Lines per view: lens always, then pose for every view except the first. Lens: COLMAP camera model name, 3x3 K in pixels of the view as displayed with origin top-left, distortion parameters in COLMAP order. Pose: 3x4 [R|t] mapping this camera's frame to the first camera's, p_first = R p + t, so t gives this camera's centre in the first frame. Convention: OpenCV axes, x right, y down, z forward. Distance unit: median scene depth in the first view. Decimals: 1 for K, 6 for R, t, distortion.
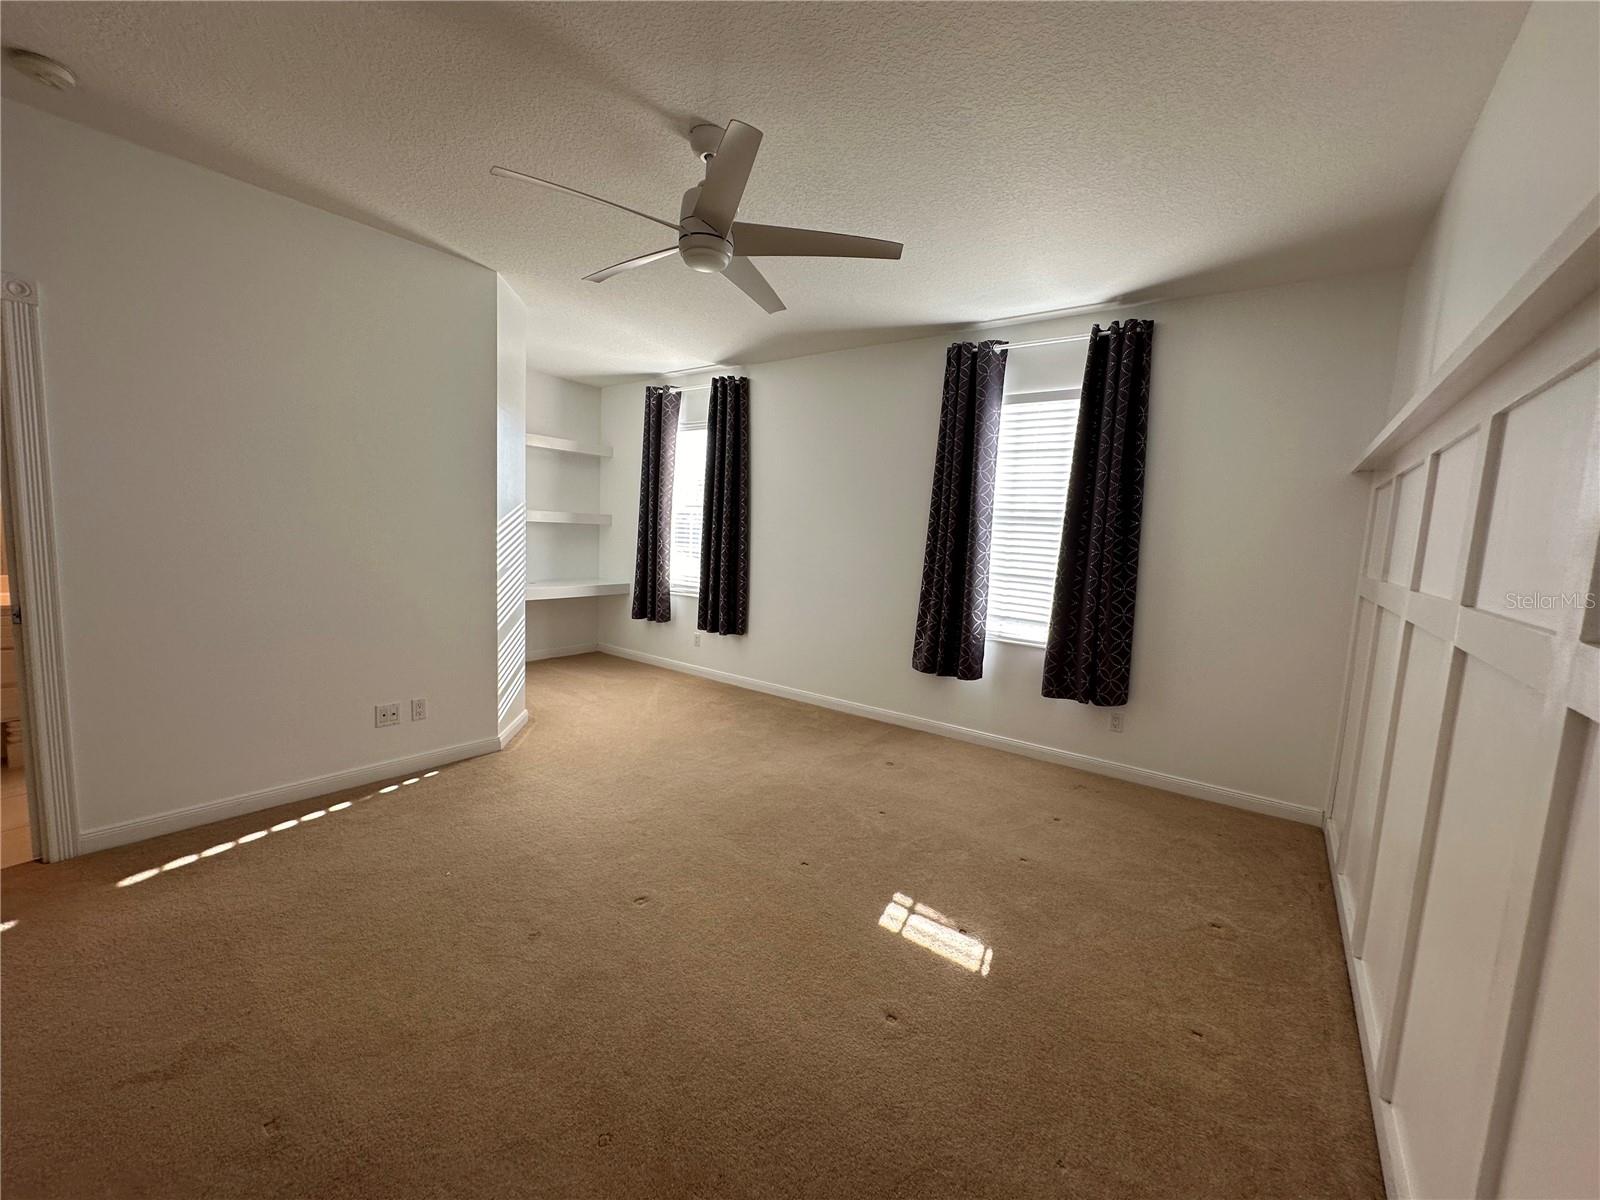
lens RADIAL K [[640.3, 0, 800.0], [0, 640.3, 600.0], [0, 0, 1]] dist [-0.001295, 0.000532]
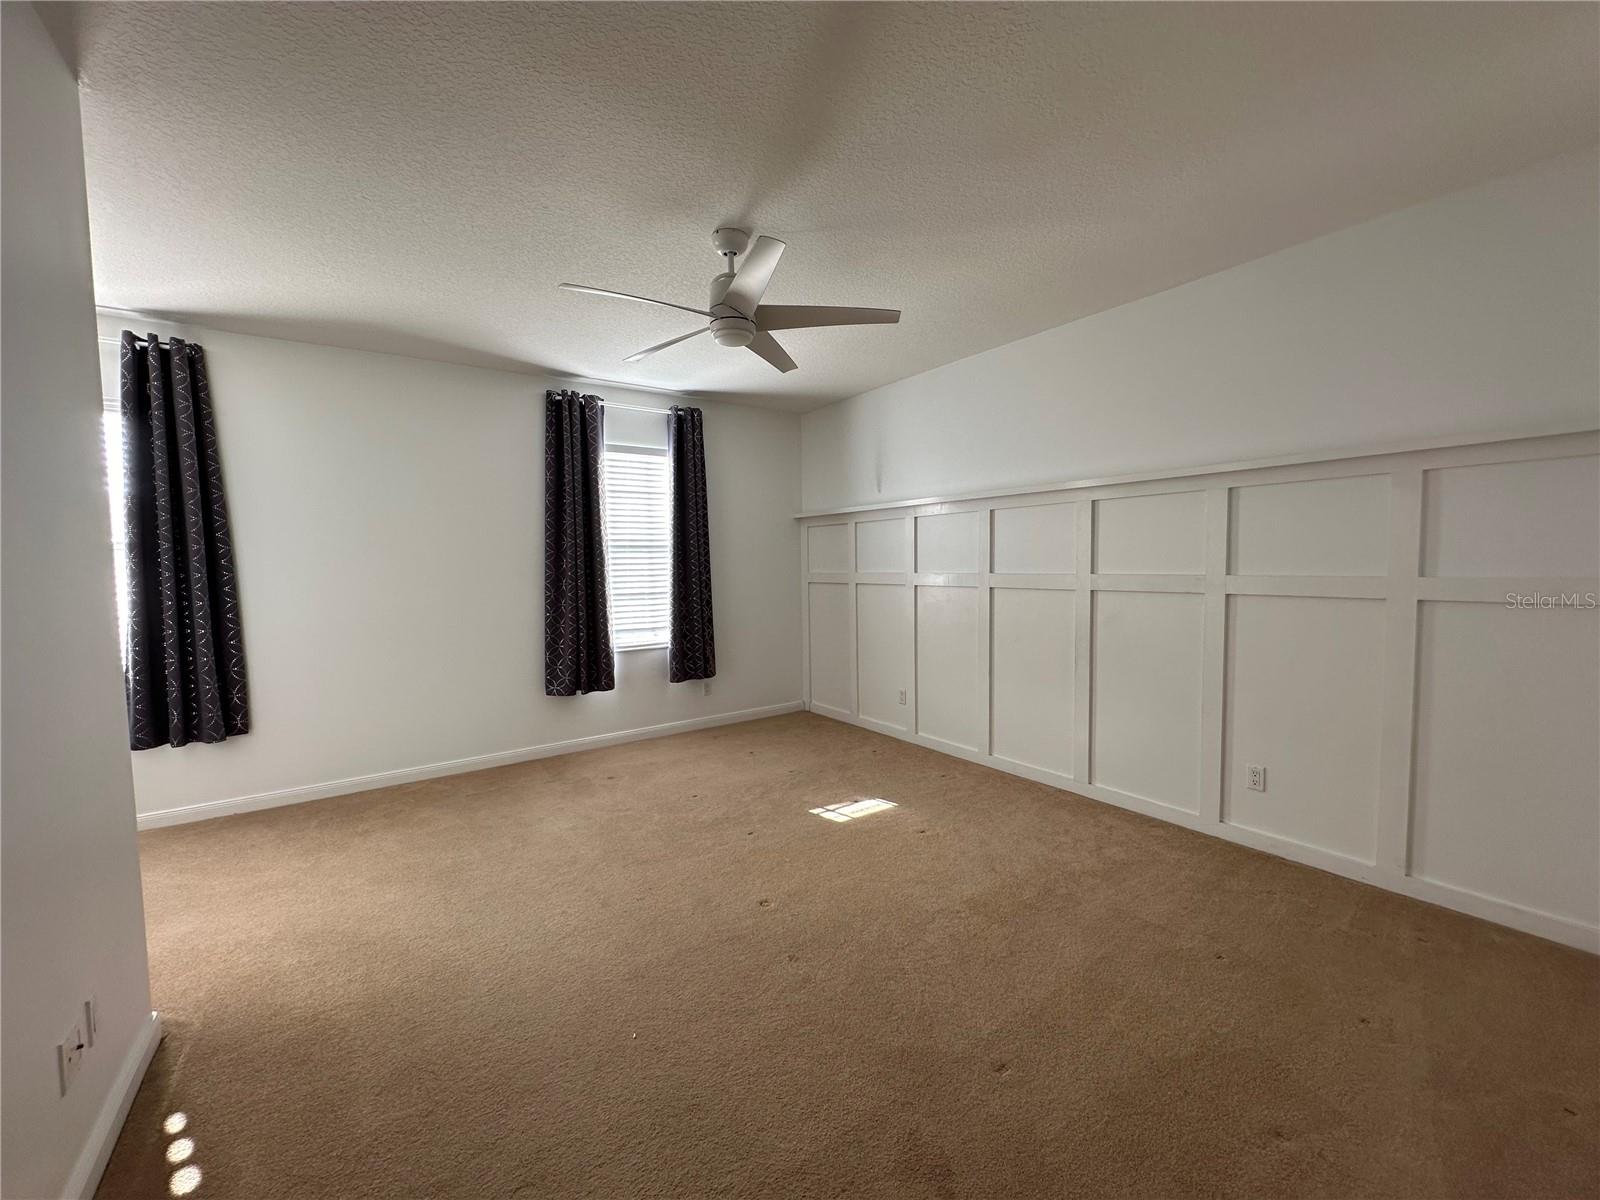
lens RADIAL K [[640.3, 0, 800.0], [0, 640.3, 600.0], [0, 0, 1]] dist [-0.001295, 0.000532]
pose [[0.306845, -0.109178, 0.945477, -0.725913], [0.134503, 0.988403, 0.070483, -0.071001], [-0.942208, 0.105542, 0.317971, 0.321682]]
